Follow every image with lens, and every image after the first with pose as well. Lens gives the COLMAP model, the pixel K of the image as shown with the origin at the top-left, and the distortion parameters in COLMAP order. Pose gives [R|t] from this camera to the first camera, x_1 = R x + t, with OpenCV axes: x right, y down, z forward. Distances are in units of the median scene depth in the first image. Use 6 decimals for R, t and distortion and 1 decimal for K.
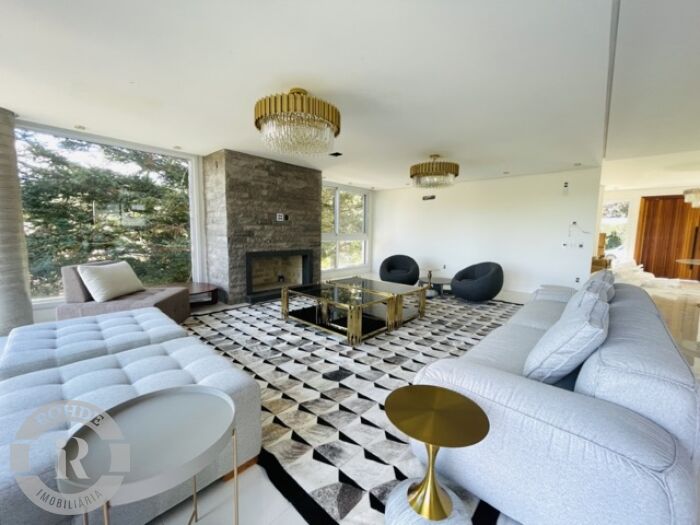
lens RADIAL K [[282.0, 0, 350.4], [0, 282.0, 262.7], [0, 0, 1]] dist [-0.002339, -0.000374]
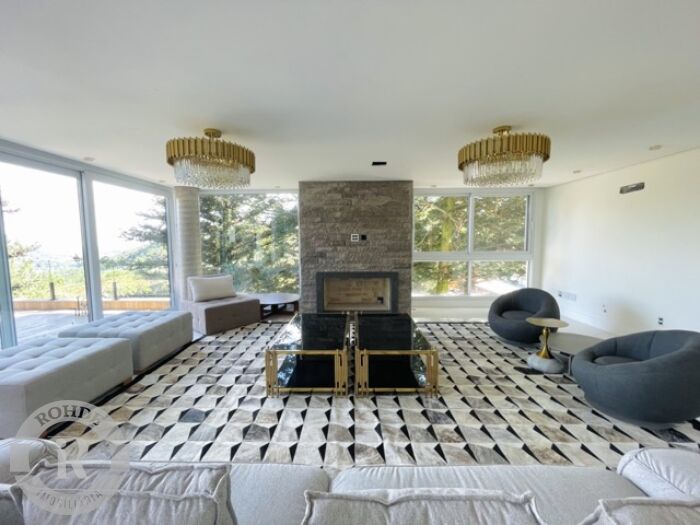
lens RADIAL K [[282.8, 0, 350.7], [0, 282.8, 262.7], [0, 0, 1]] dist [0.000039, 0.000125]
pose [[0.661088, 0.042816, -0.749086, 0.519164], [-0.064858, 0.997894, -0.000202, -0.081069], [0.747500, 0.048718, 0.662473, 0.379996]]
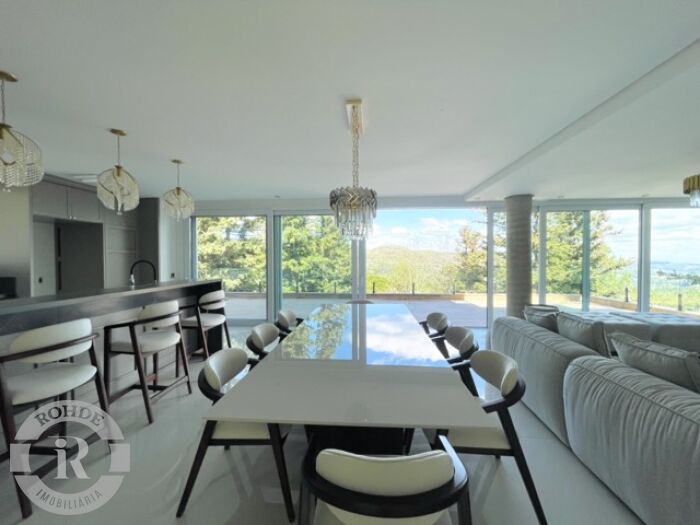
lens RADIAL K [[281.3, 0, 349.8], [0, 281.3, 263.0], [0, 0, 1]] dist [0.000027, 0.000179]
pose [[-0.793098, -0.003730, -0.609083, 0.970778], [-0.076141, 0.992744, 0.093066, -0.078586], [0.604317, 0.120186, -0.787627, 0.530519]]
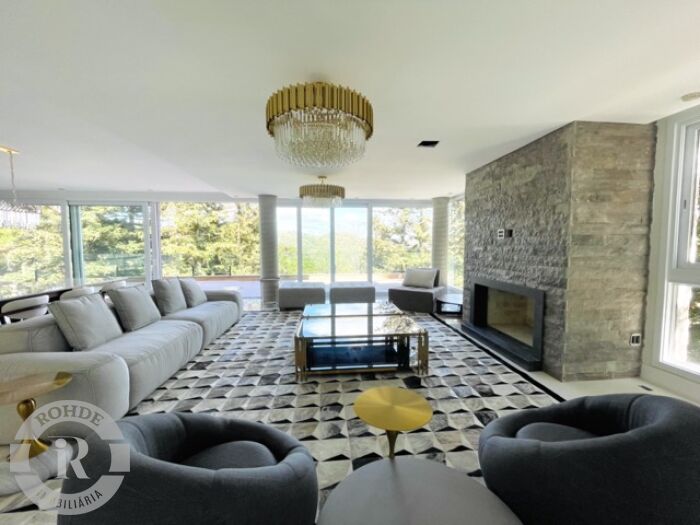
lens RADIAL K [[282.8, 0, 350.7], [0, 282.8, 262.7], [0, 0, 1]] dist [0.000039, 0.000125]
pose [[-0.678065, 0.032752, -0.734272, 0.579706], [-0.087083, 0.988390, 0.124504, -0.159118], [0.729825, 0.148364, -0.667341, 1.321754]]
